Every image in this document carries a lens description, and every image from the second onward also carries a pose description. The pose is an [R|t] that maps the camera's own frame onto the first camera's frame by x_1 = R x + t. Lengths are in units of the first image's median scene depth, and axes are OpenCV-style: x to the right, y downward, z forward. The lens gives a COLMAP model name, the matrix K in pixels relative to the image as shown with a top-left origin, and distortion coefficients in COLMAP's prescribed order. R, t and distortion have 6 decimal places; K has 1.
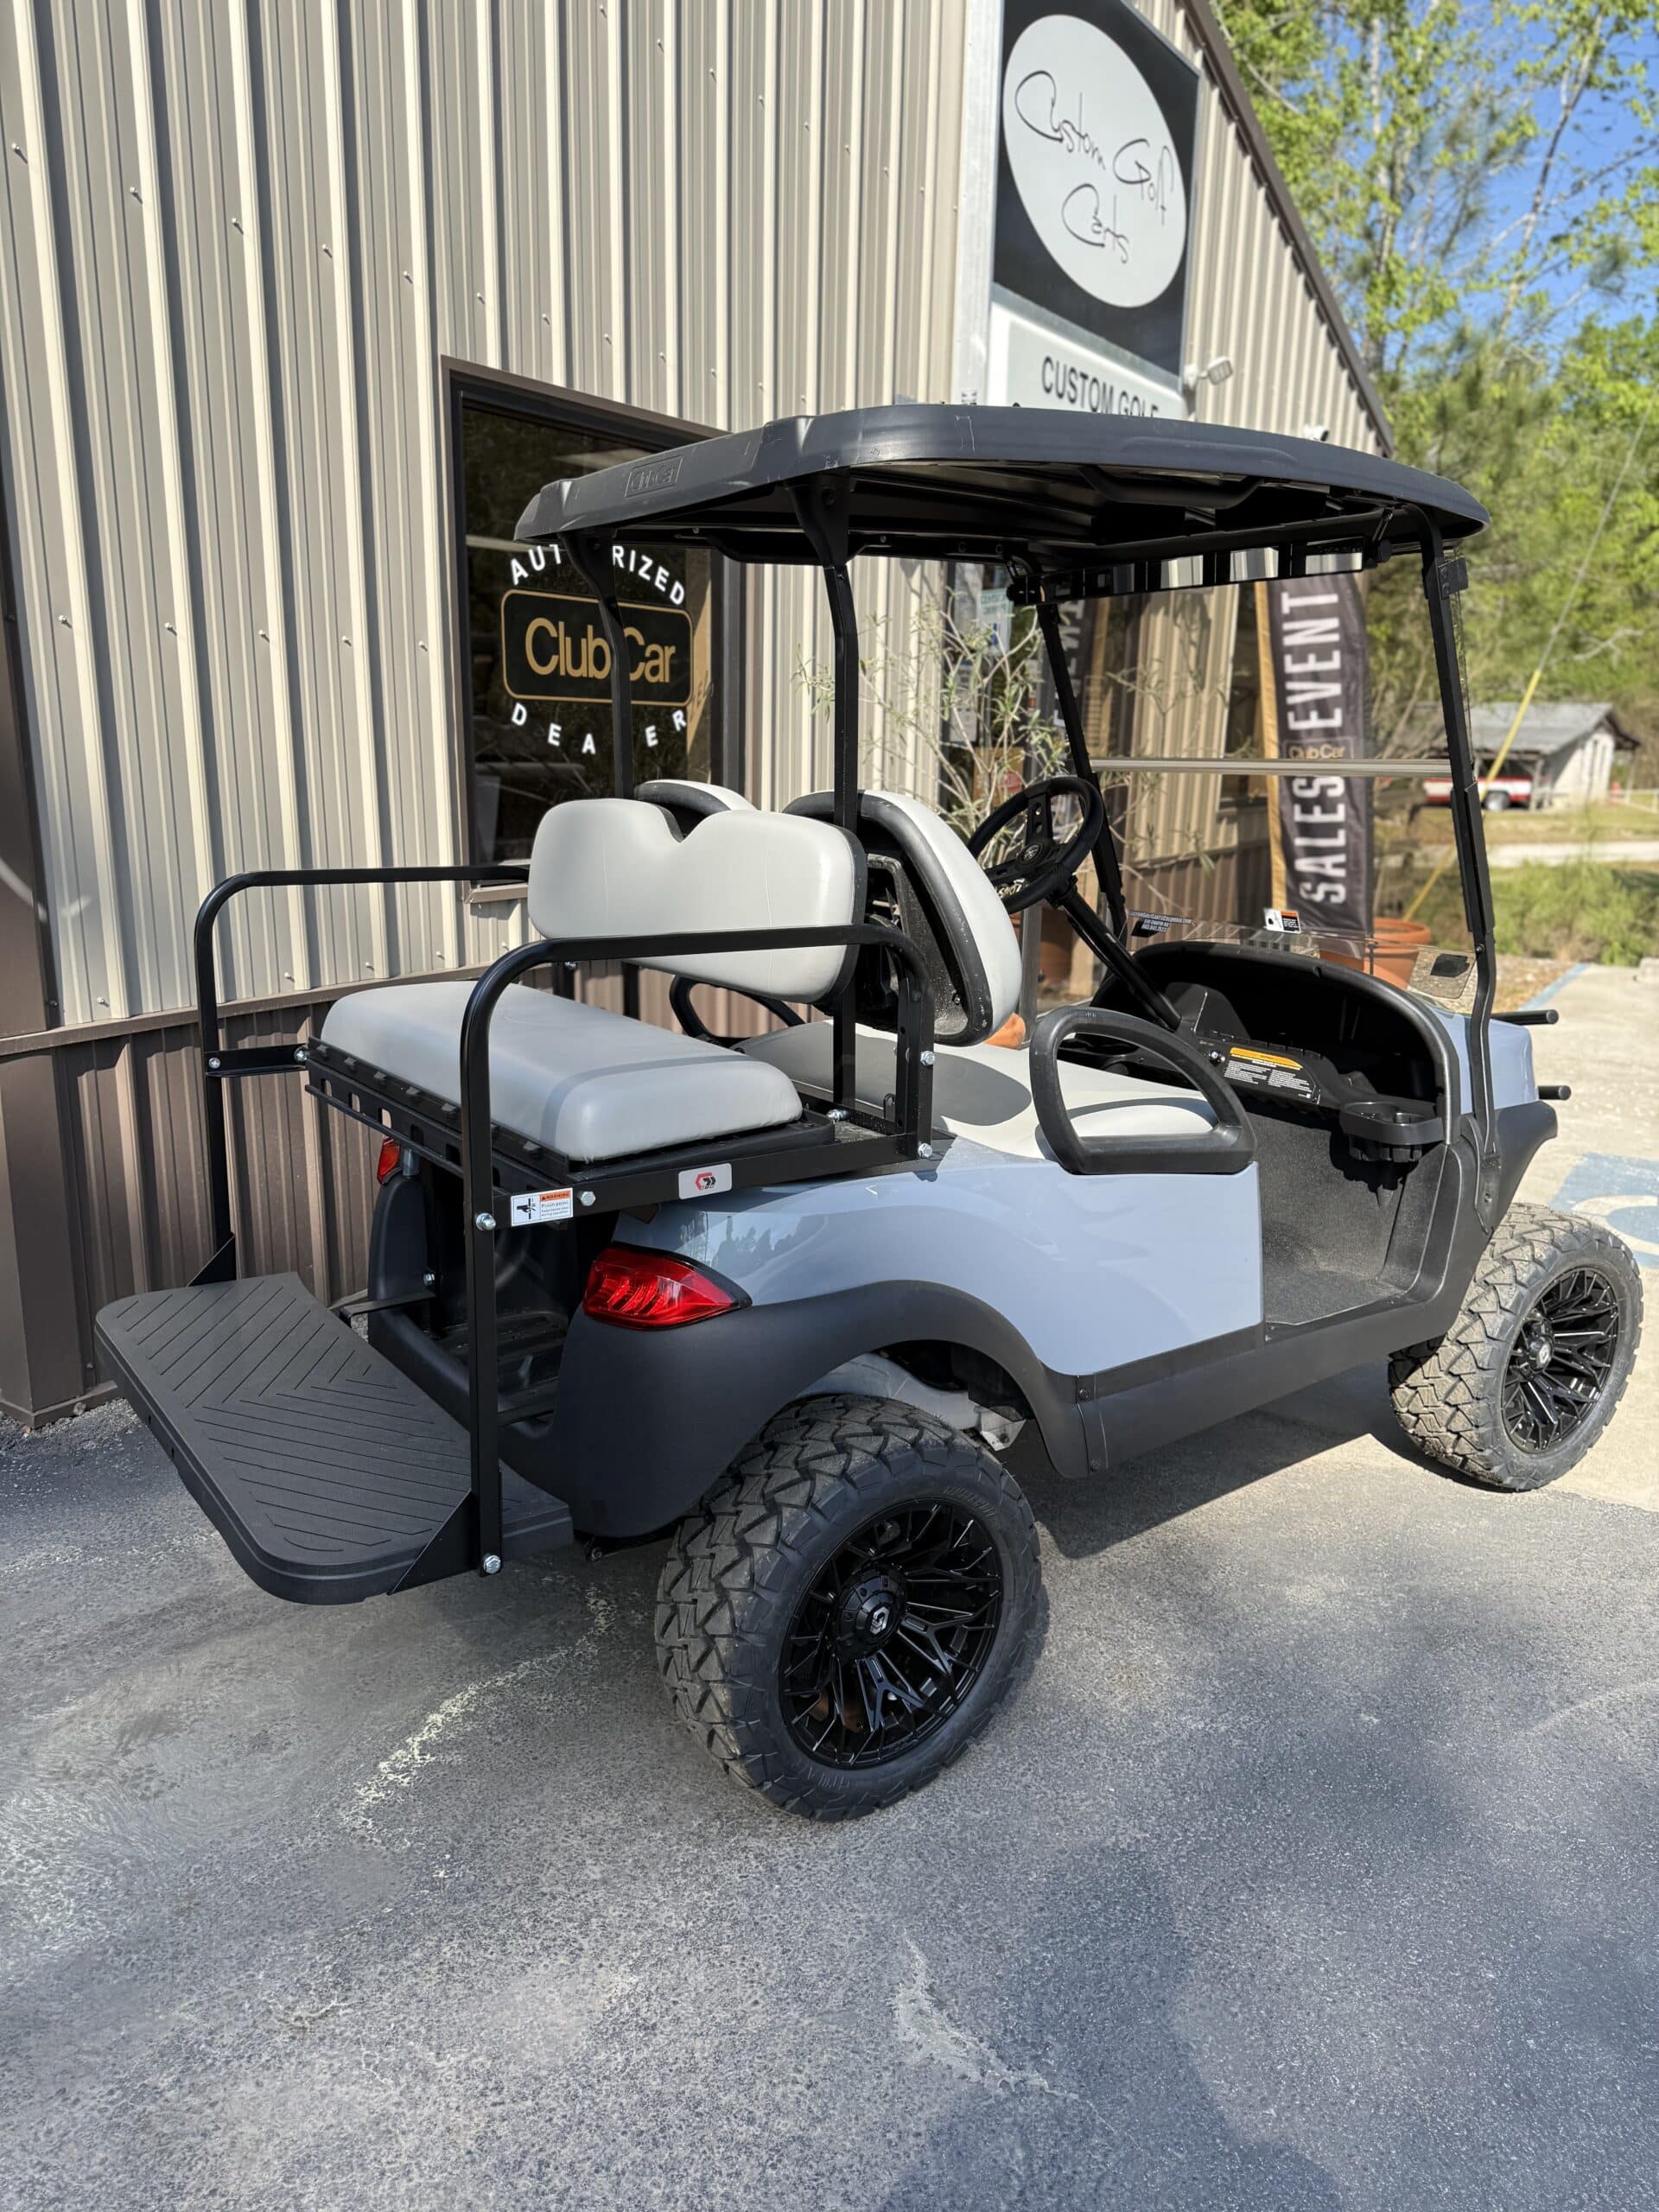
lens RADIAL K [[1571.0, 0, 824.9], [0, 1571.0, 1135.0], [0, 0, 1]] dist [0.030744, -0.032053]
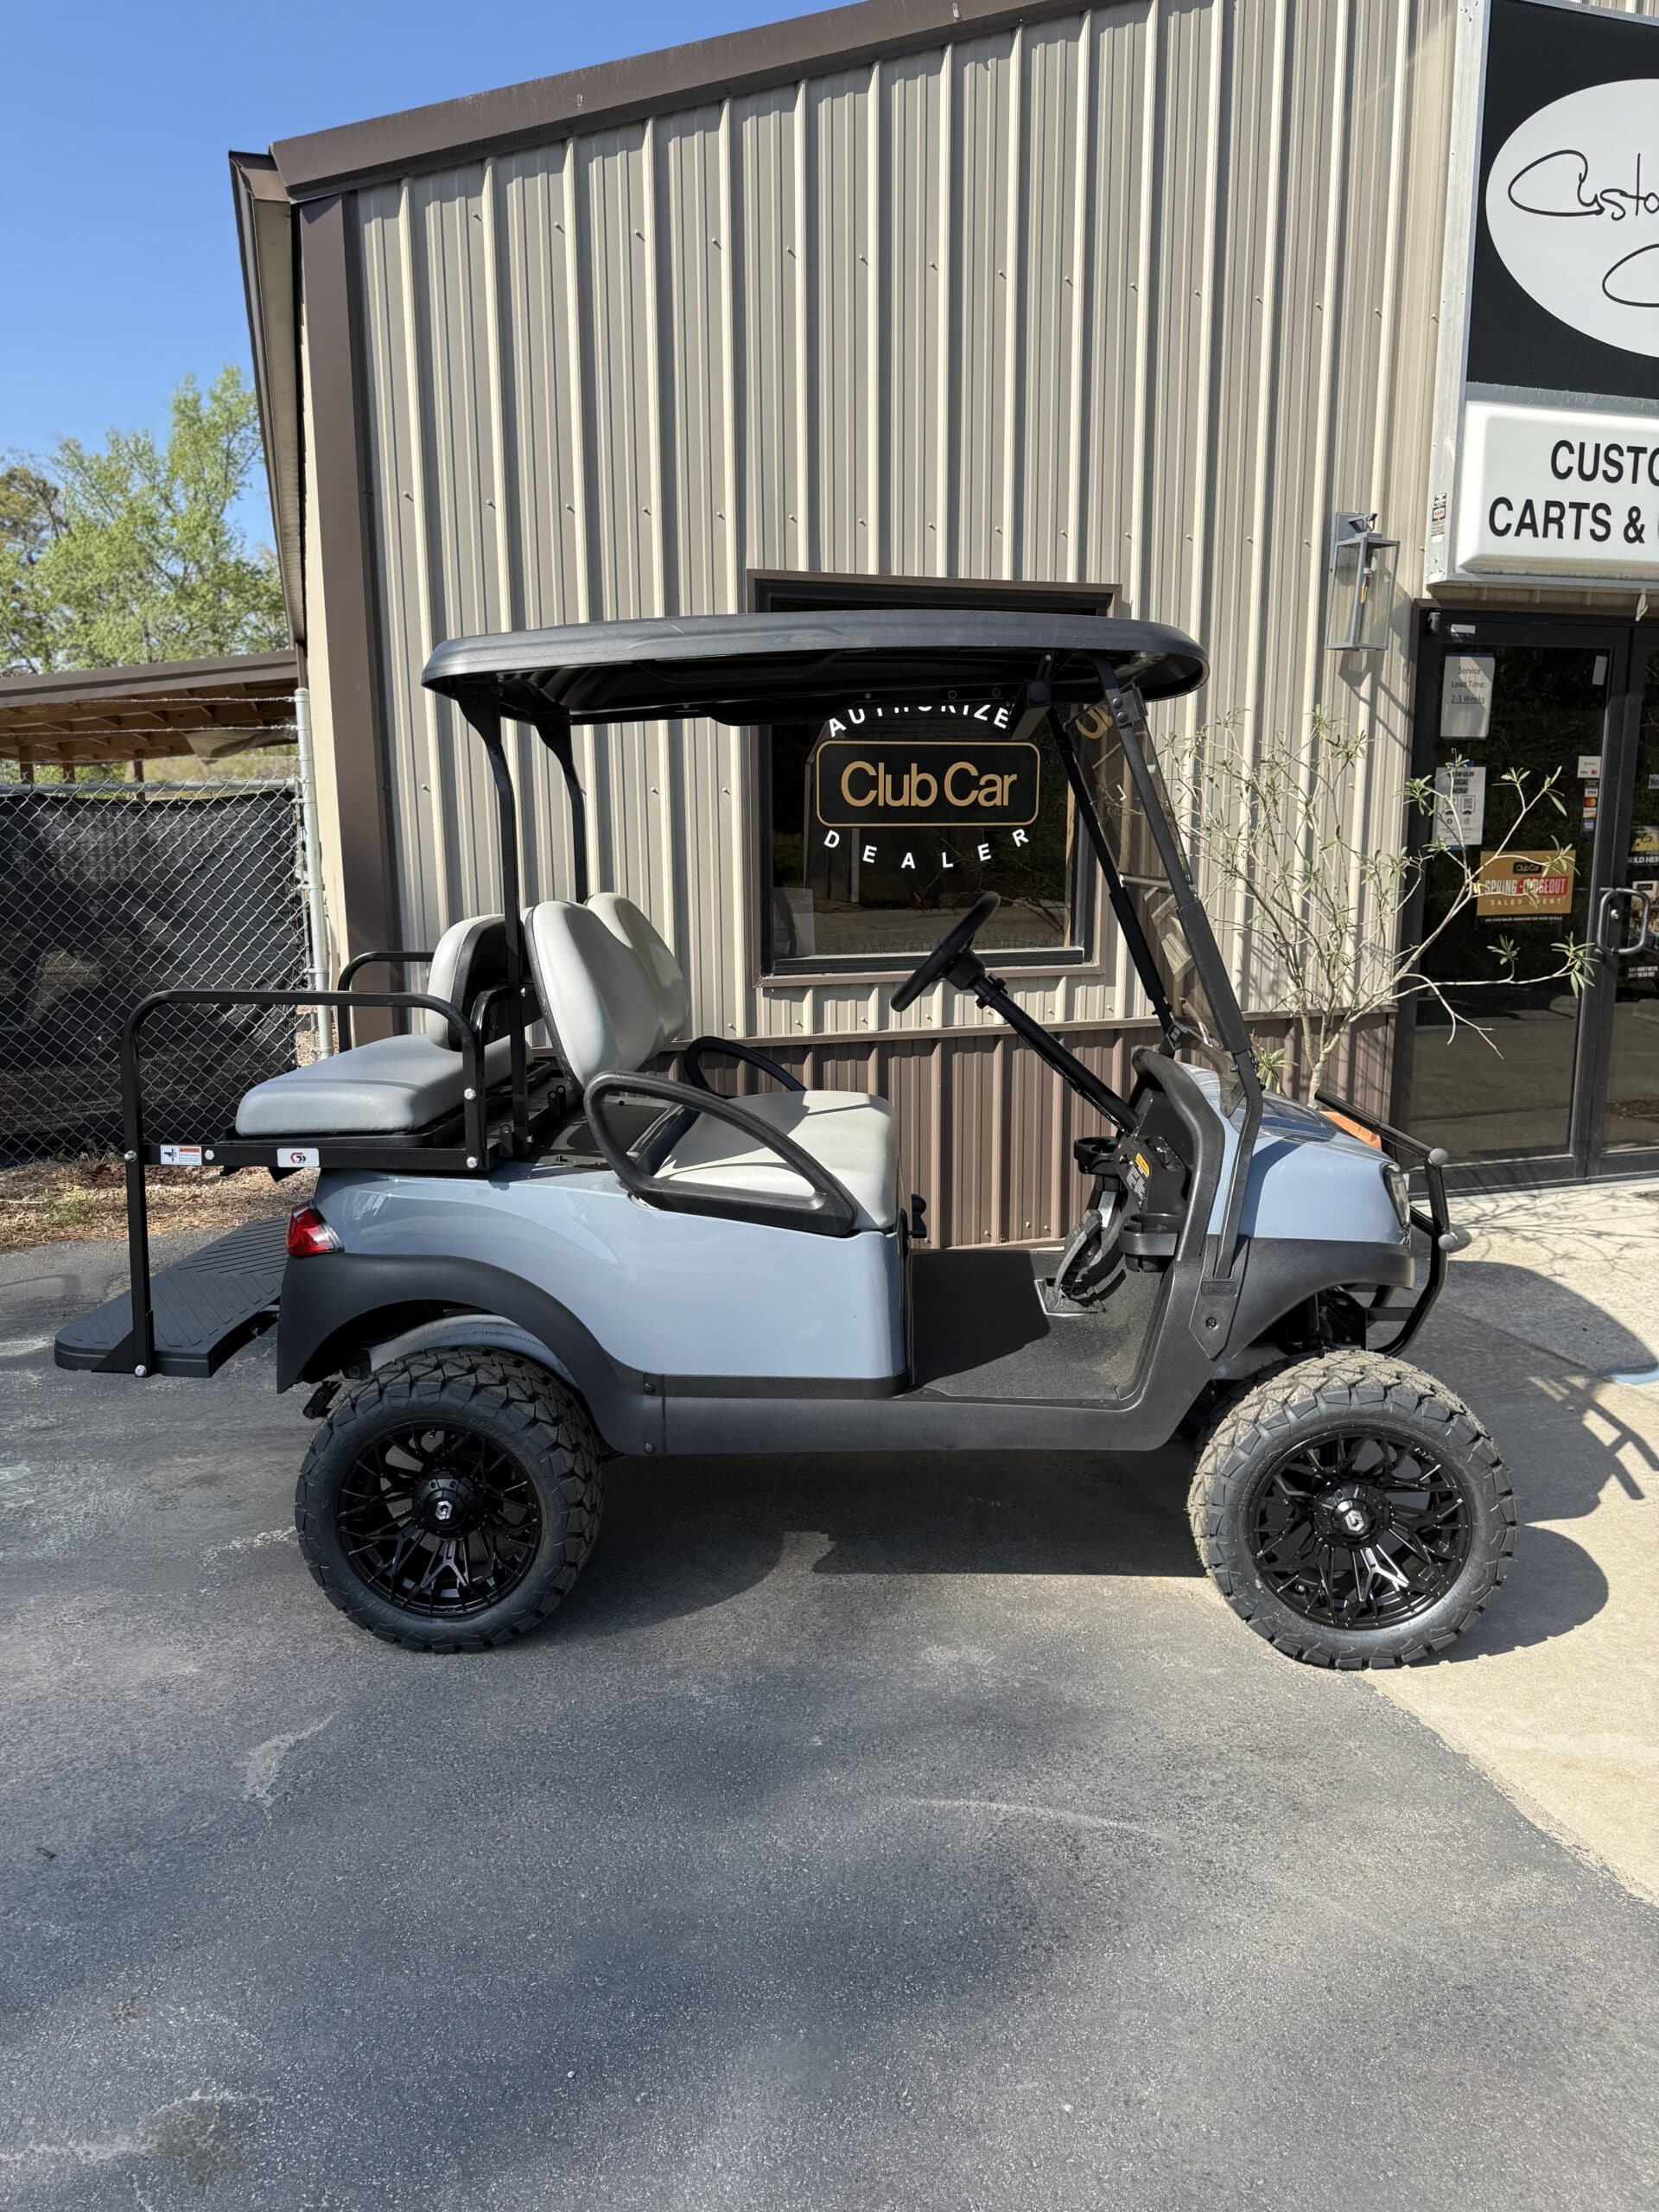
lens RADIAL K [[1571.0, 0, 814.3], [0, 1571.0, 1121.8], [0, 0, 1]] dist [0.030744, -0.032053]
pose [[0.778876, 0.100634, -0.619051, 0.533589], [-0.136976, 0.990510, -0.011321, -0.028048], [0.612037, 0.093613, 0.785269, 0.038003]]
